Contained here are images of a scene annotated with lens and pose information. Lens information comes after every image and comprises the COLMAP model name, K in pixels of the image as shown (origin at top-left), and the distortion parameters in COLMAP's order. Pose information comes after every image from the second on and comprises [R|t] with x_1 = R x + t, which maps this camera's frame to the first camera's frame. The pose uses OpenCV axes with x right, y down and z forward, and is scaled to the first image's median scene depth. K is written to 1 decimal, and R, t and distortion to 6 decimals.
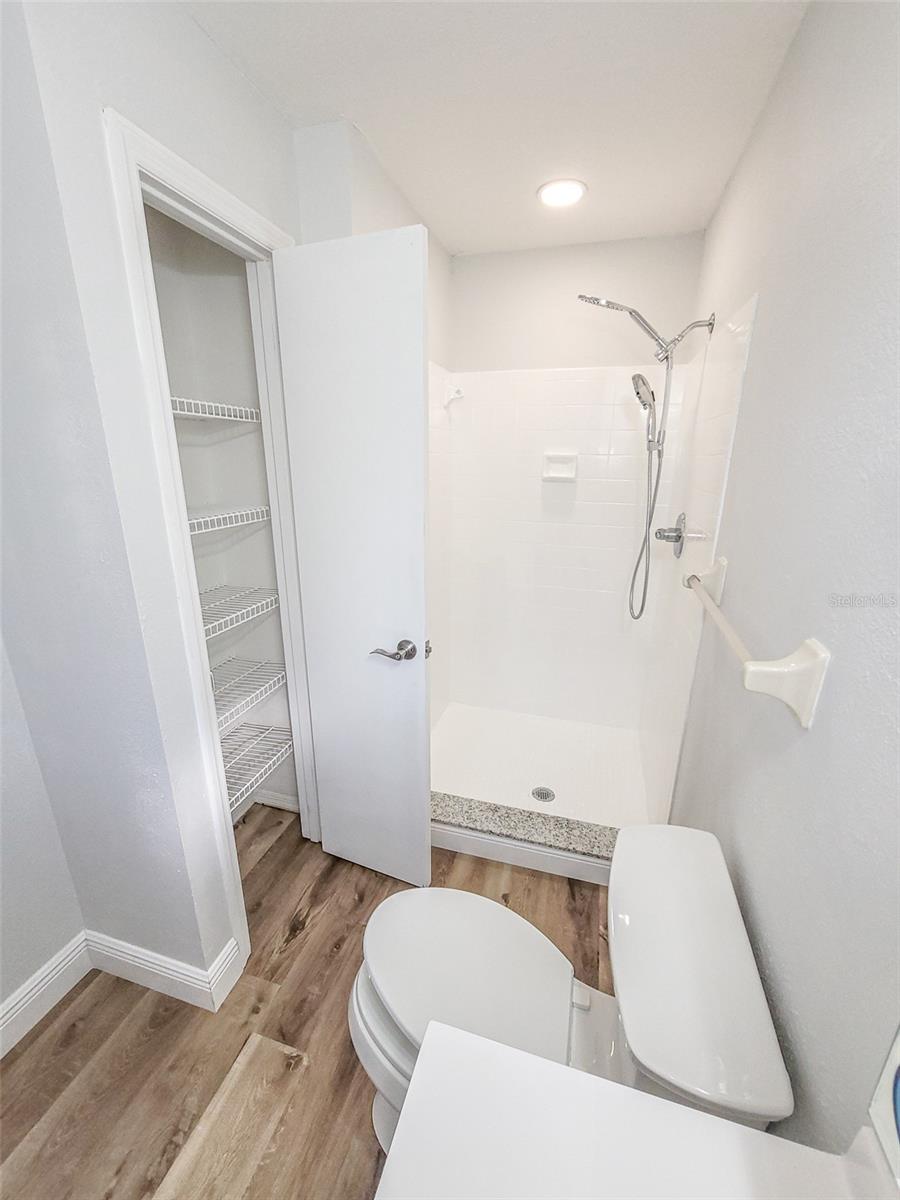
lens RADIAL K [[490.8, 0, 452.0], [0, 490.8, 600.0], [0, 0, 1]] dist [-0.002904, 0.001436]
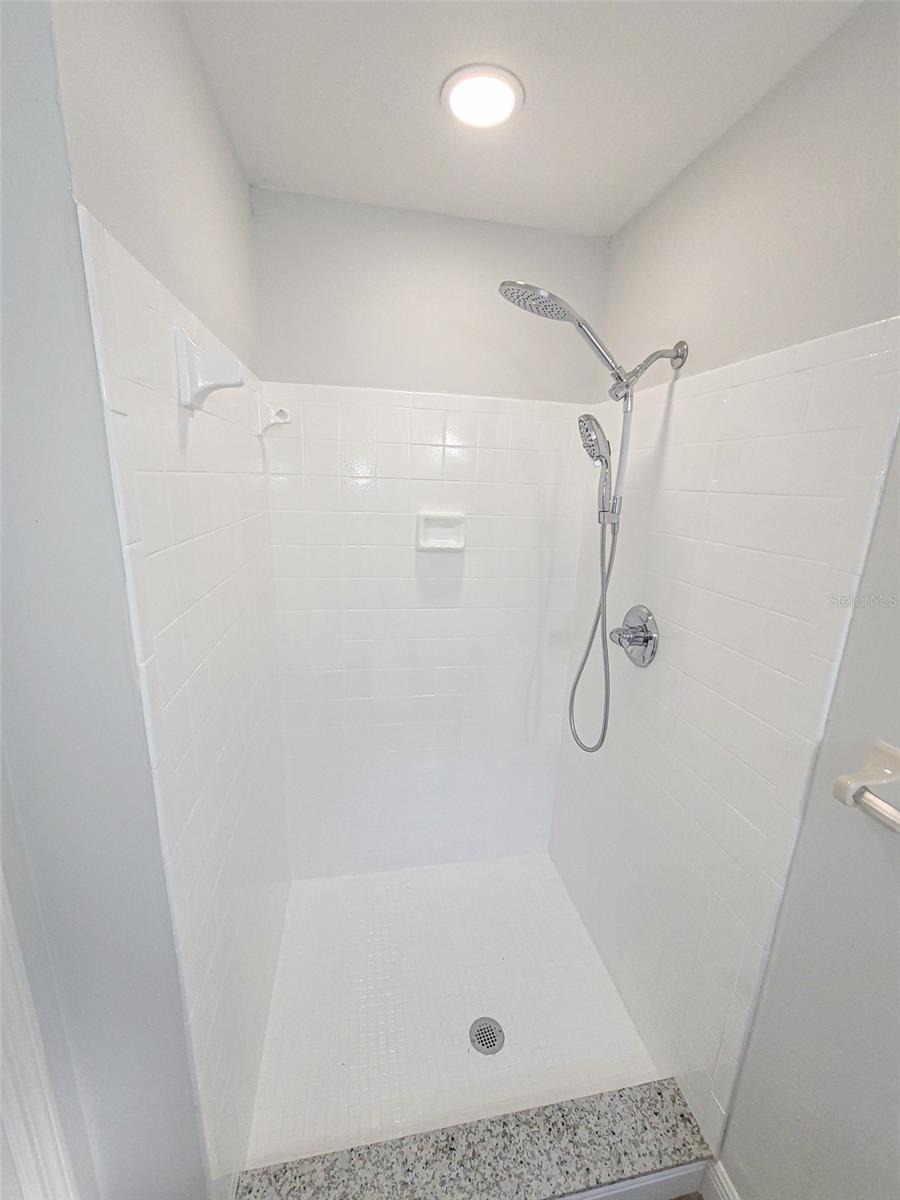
lens RADIAL K [[490.8, 0, 456.1], [0, 490.8, 602.0], [0, 0, 1]] dist [-0.002904, 0.001436]
pose [[0.885030, -0.088235, 0.457095, -0.118929], [0.103596, 0.994582, -0.008594, -0.215524], [-0.453860, 0.054959, 0.889376, 0.491777]]
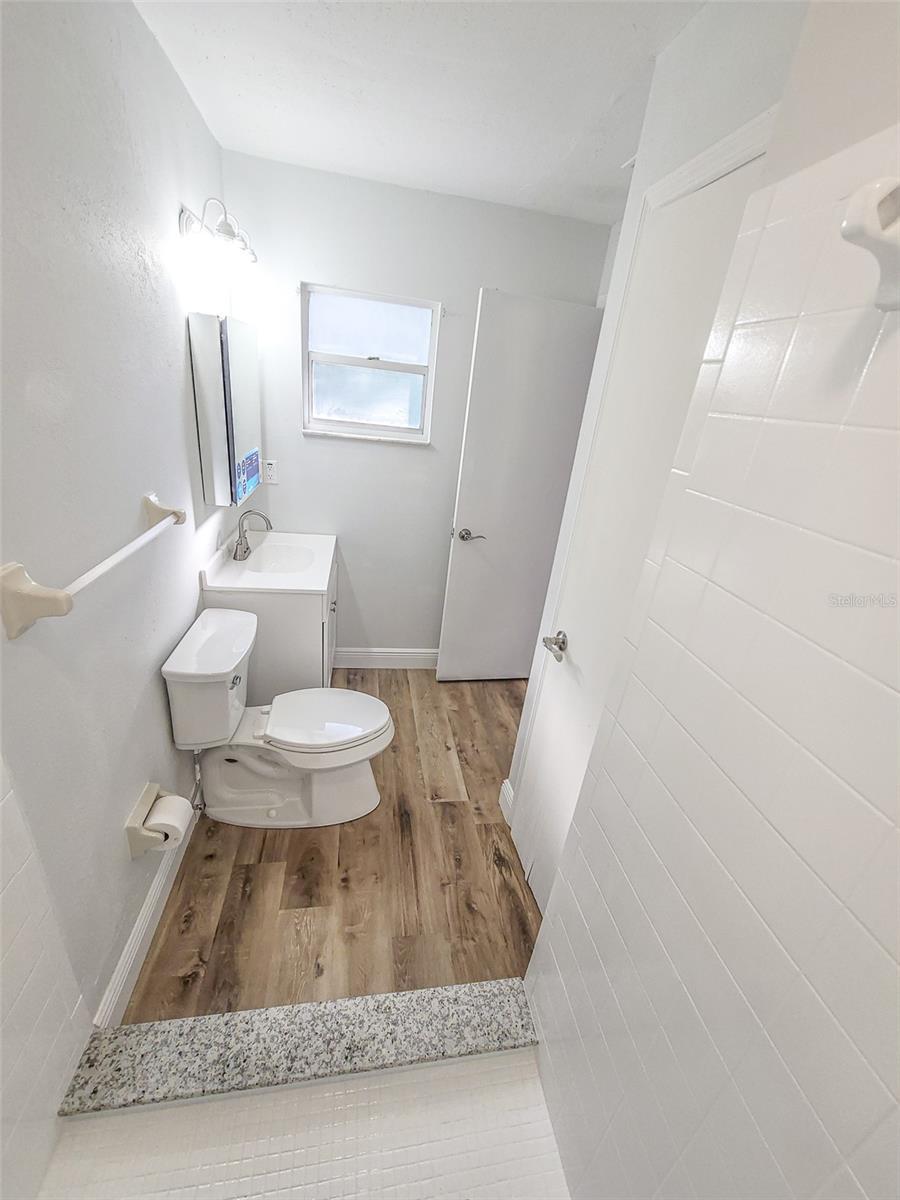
lens RADIAL K [[490.8, 0, 450.5], [0, 490.8, 603.5], [0, 0, 1]] dist [-0.002904, 0.001436]
pose [[-0.894518, 0.076898, -0.440369, 0.218753], [-0.232155, 0.761927, 0.604625, -0.406607], [0.382024, 0.643081, -0.663705, 1.186665]]
